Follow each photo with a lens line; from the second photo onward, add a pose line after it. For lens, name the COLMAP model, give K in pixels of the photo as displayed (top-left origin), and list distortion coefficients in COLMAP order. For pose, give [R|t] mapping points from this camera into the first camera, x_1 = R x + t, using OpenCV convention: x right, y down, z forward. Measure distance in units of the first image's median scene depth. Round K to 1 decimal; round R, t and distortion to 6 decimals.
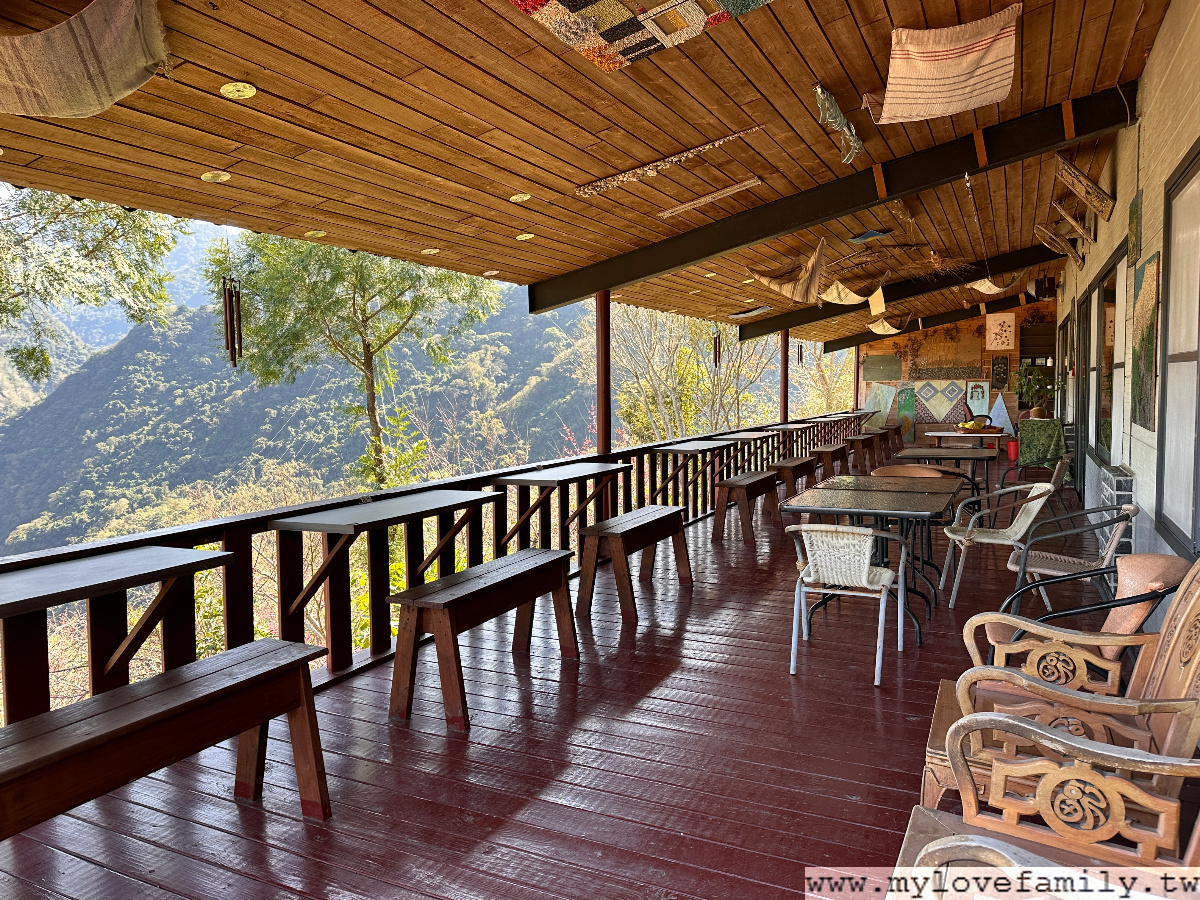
lens RADIAL K [[840.5, 0, 595.1], [0, 840.5, 456.8], [0, 0, 1]] dist [0.010222, -0.007218]
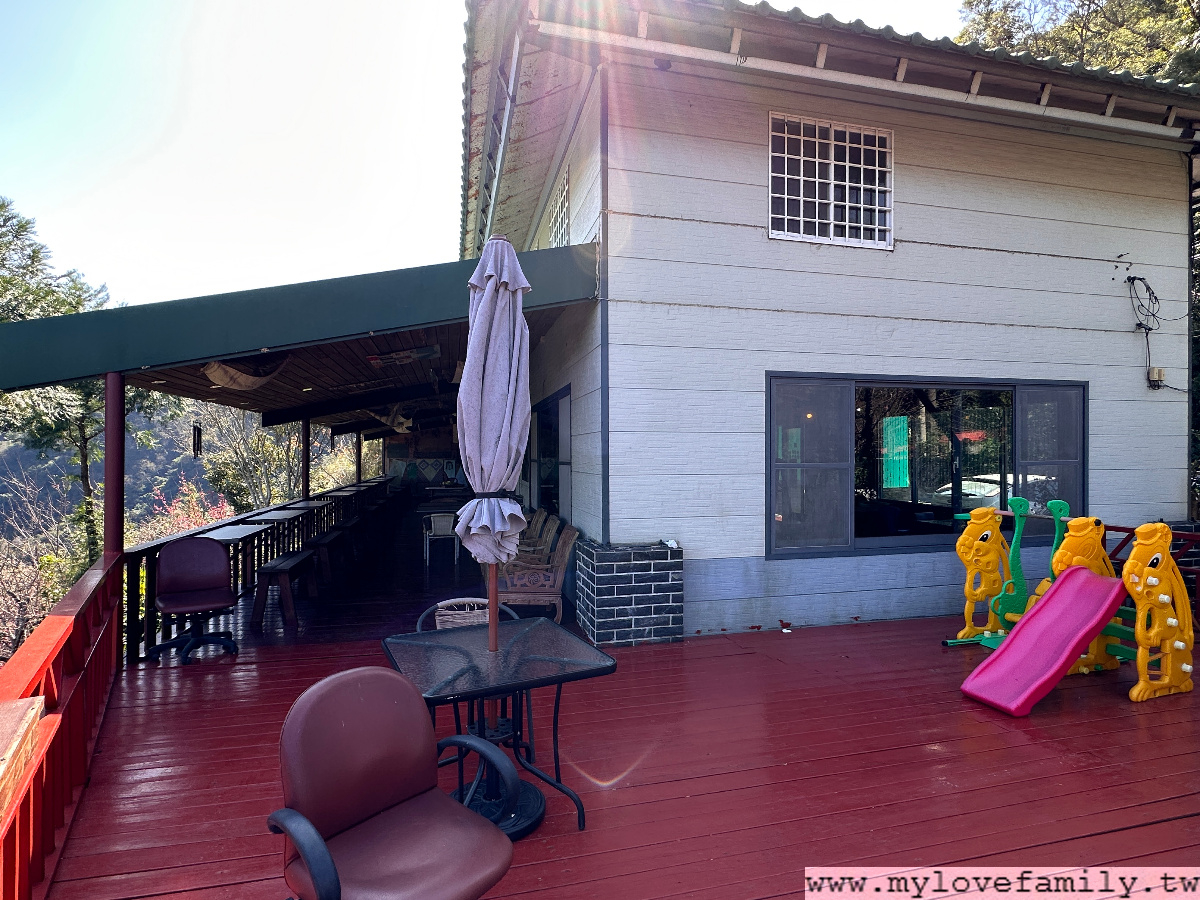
lens RADIAL K [[621.4, 0, 602.0], [0, 621.4, 450.4], [0, 0, 1]] dist [-0.000332, -0.000002]
pose [[0.762859, 0.022390, 0.646177, -0.171383], [0.038176, 0.996097, -0.079584, 0.011997], [-0.645436, 0.085380, 0.759027, -0.253805]]
